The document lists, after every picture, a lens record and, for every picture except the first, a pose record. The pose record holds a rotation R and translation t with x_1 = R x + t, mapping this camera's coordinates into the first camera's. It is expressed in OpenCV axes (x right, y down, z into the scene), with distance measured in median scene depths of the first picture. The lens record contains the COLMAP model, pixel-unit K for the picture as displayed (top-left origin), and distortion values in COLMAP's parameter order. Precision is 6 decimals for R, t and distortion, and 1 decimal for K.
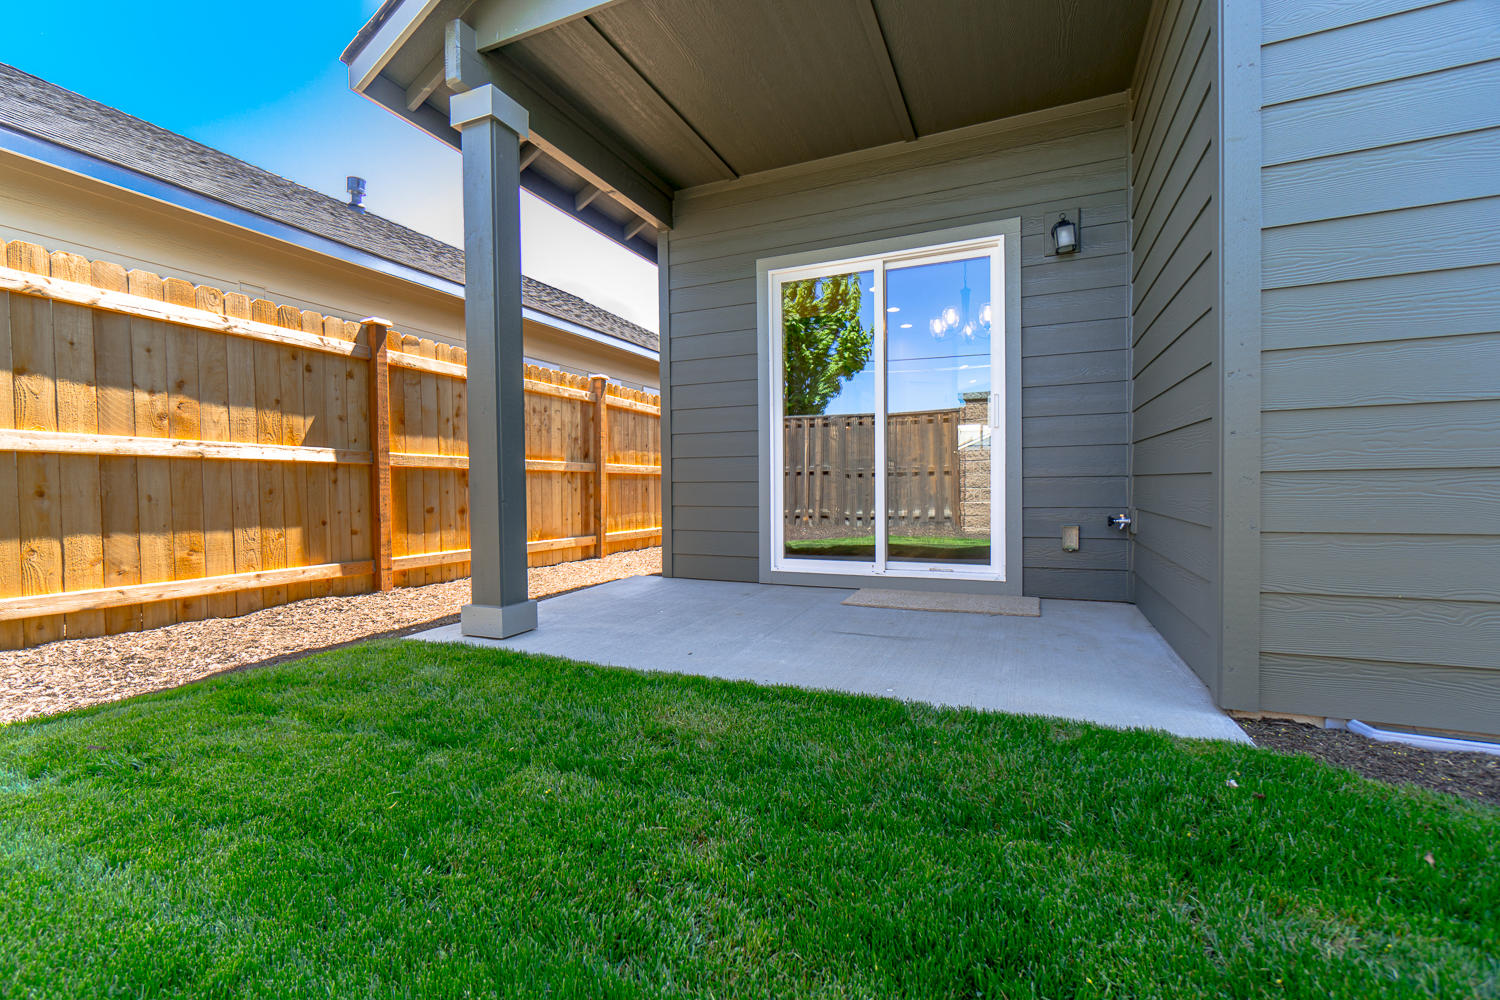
lens RADIAL K [[643.1, 0, 747.1], [0, 643.1, 501.5], [0, 0, 1]] dist [-0.004571, -0.000185]
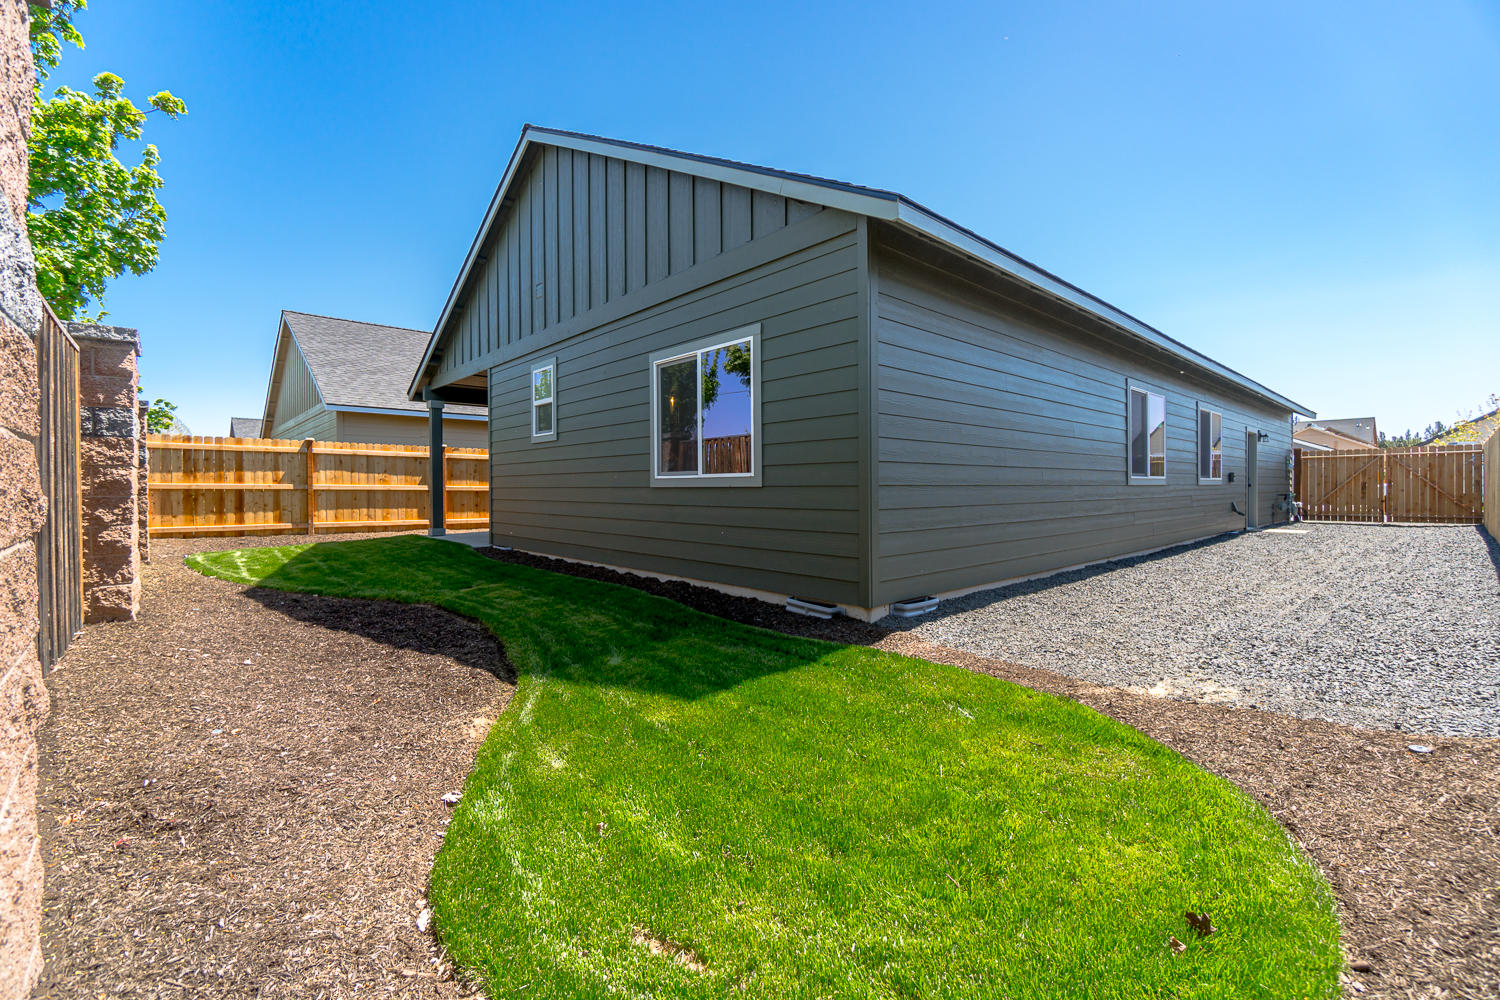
lens RADIAL K [[643.1, 0, 754.2], [0, 643.1, 494.0], [0, 0, 1]] dist [-0.004571, -0.000185]
pose [[0.908986, 0.012568, -0.416638, 2.544650], [-0.018298, 0.999785, -0.009761, -0.040420], [0.416425, 0.016497, 0.909020, -1.480427]]
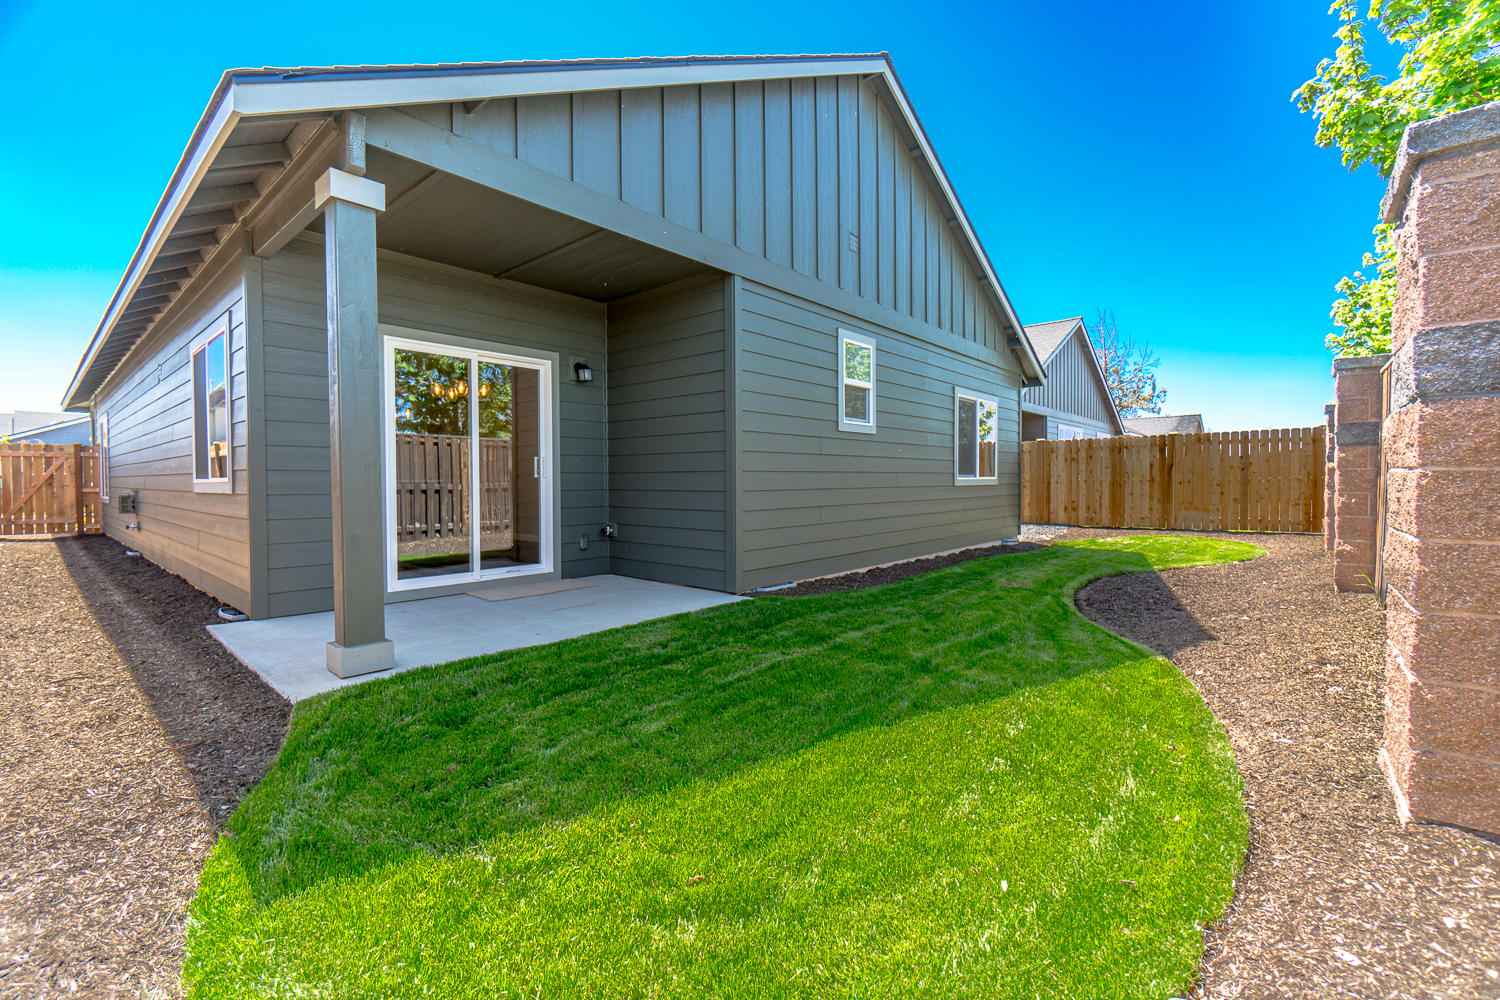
lens RADIAL K [[643.1, 0, 747.9], [0, 643.1, 497.7], [0, 0, 1]] dist [-0.004571, -0.000185]
pose [[0.312909, -0.010041, 0.949730, -1.019860], [0.027130, 0.999631, 0.001630, -0.055173], [-0.949396, 0.025256, 0.313066, 0.019017]]
